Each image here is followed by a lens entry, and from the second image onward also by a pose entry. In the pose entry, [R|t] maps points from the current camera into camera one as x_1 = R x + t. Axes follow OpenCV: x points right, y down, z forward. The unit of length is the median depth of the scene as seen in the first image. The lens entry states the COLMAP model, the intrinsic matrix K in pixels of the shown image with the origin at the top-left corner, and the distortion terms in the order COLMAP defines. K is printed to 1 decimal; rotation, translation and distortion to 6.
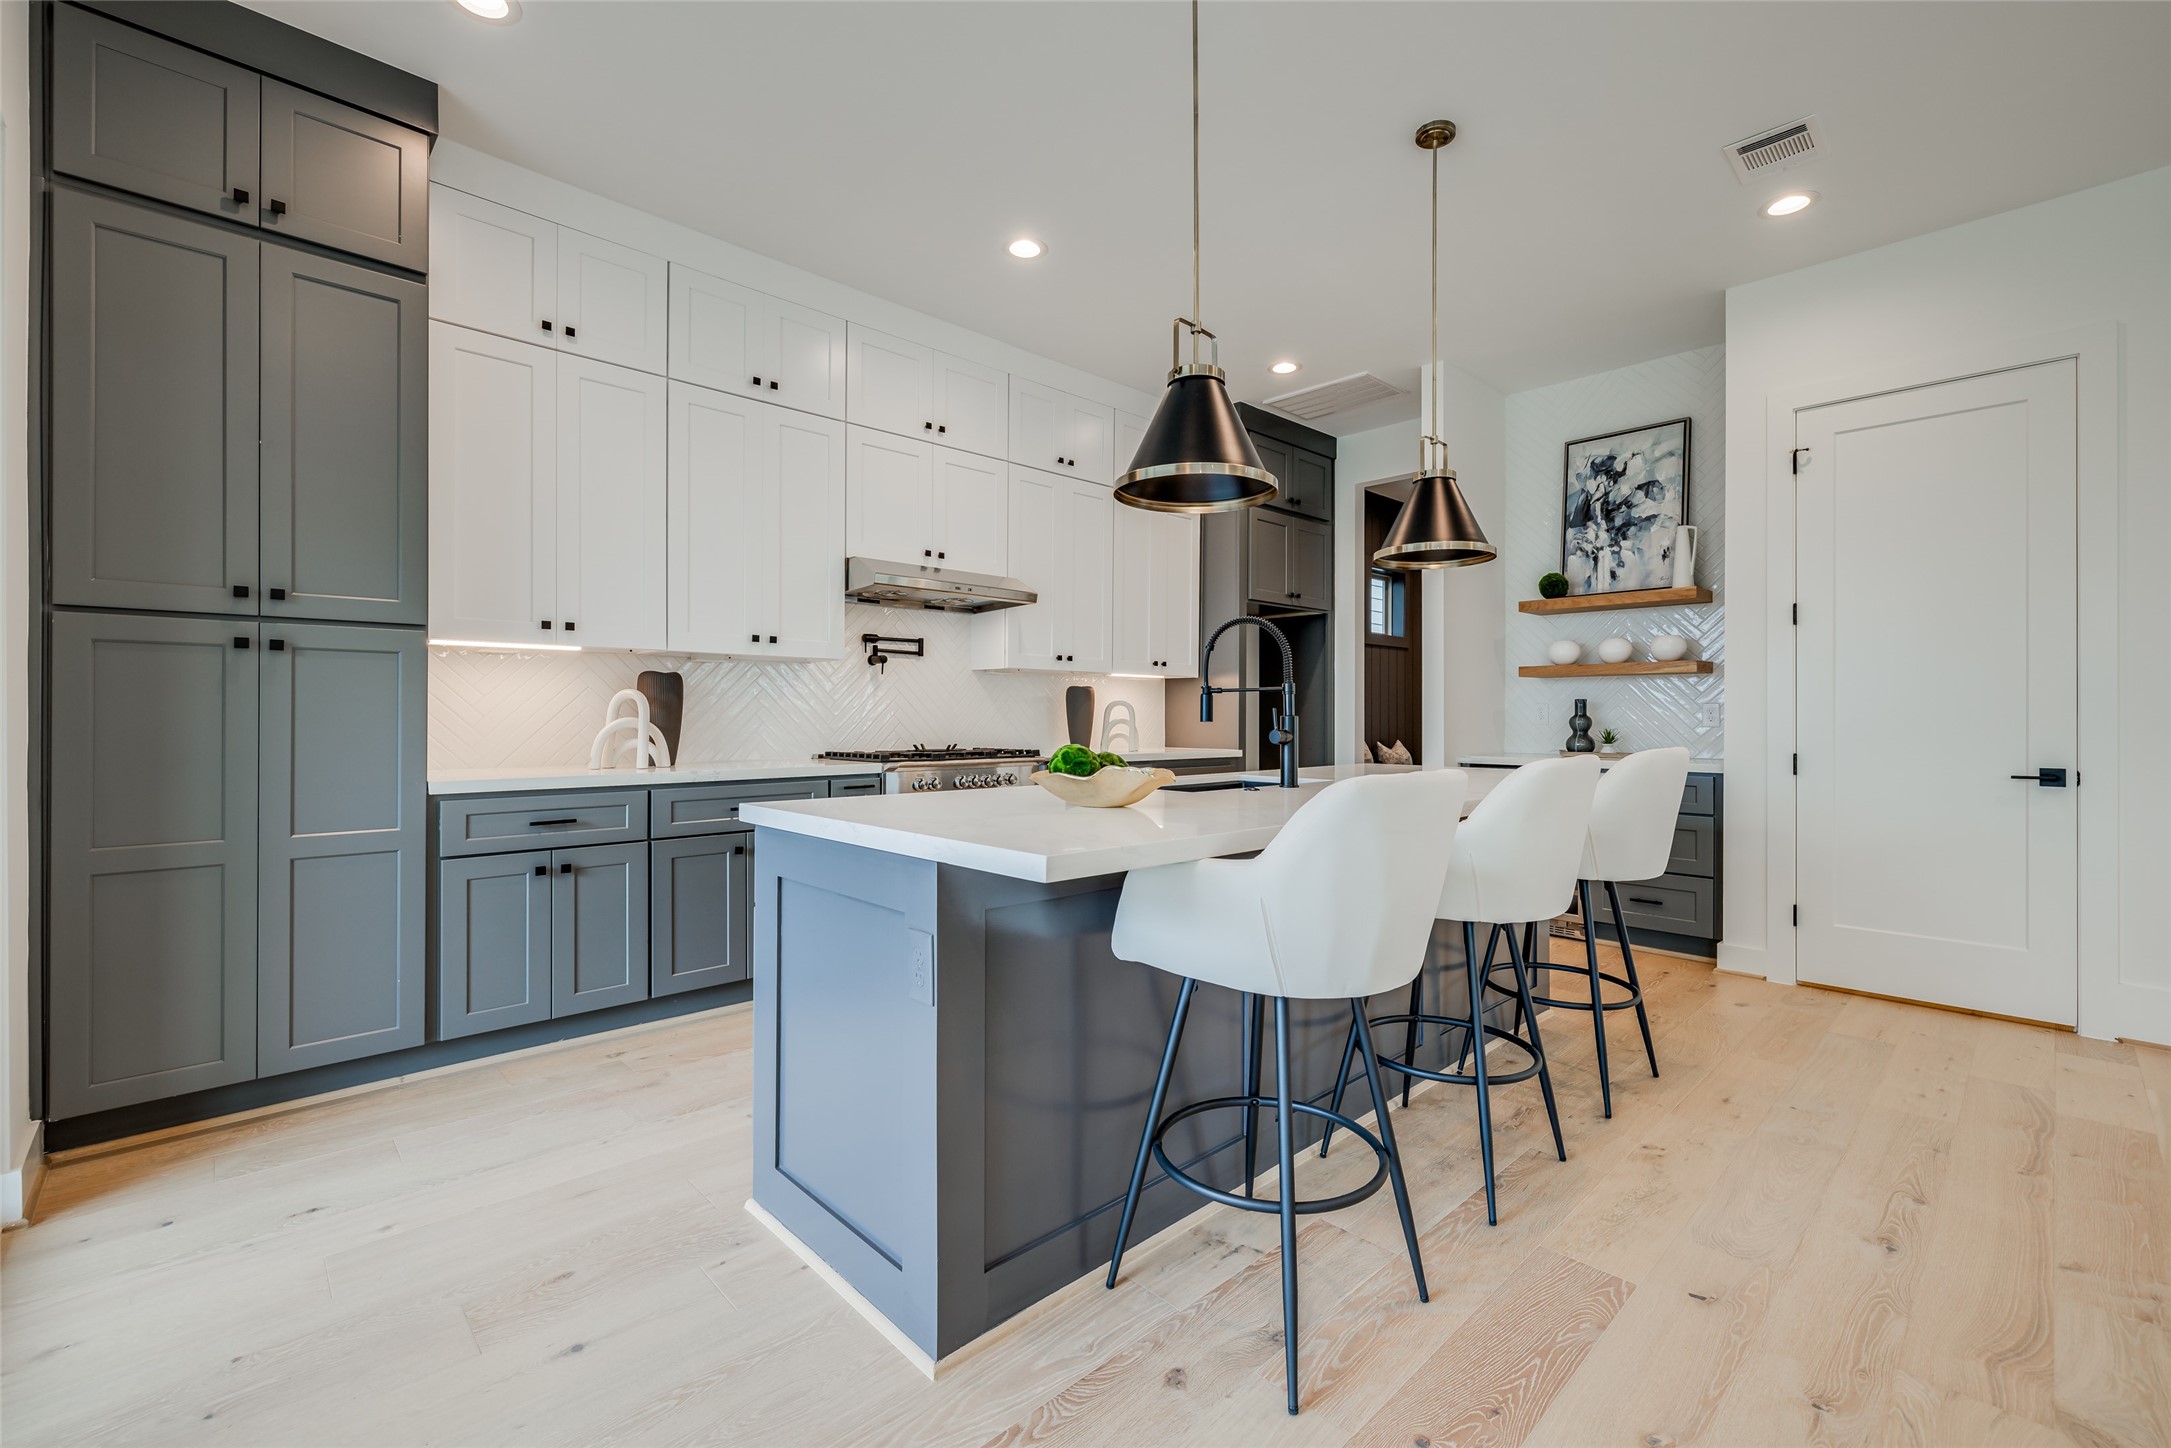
lens RADIAL K [[910.5, 0, 1089.2], [0, 910.5, 714.3], [0, 0, 1]] dist [-0.001728, -0.000237]
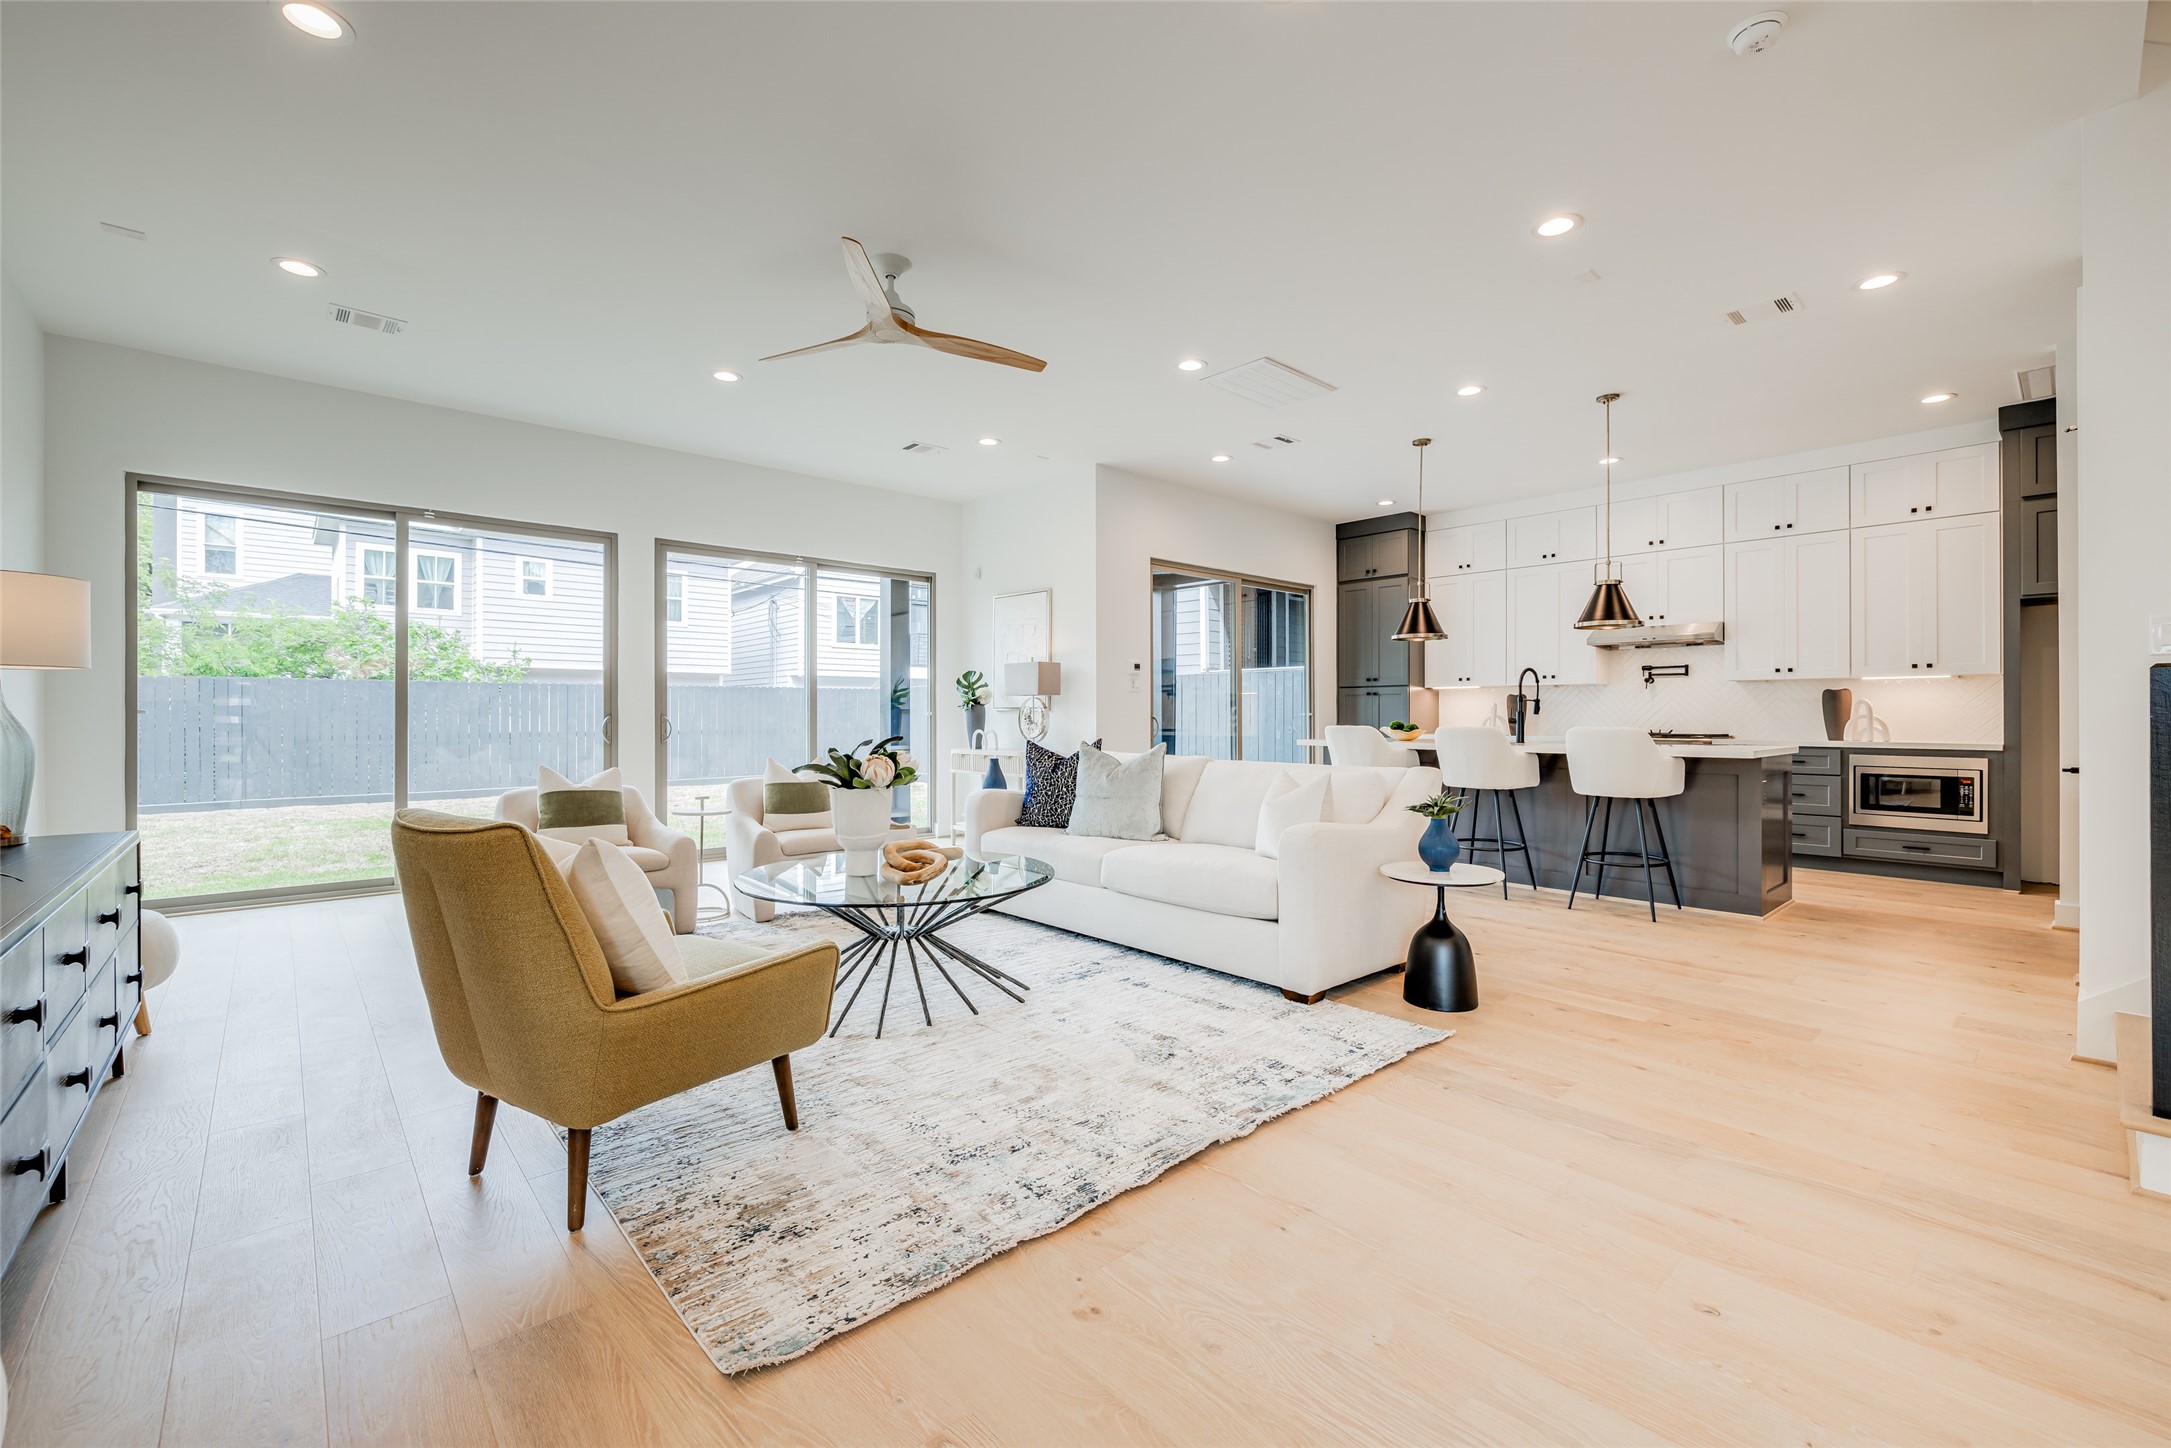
lens RADIAL K [[910.5, 0, 1089.2], [0, 910.5, 714.3], [0, 0, 1]] dist [-0.001728, -0.000237]
pose [[-0.054415, 0.006289, -0.998499, 1.825312], [0.007612, 0.999954, 0.005884, -0.016690], [0.998489, -0.007281, -0.054461, 0.048685]]
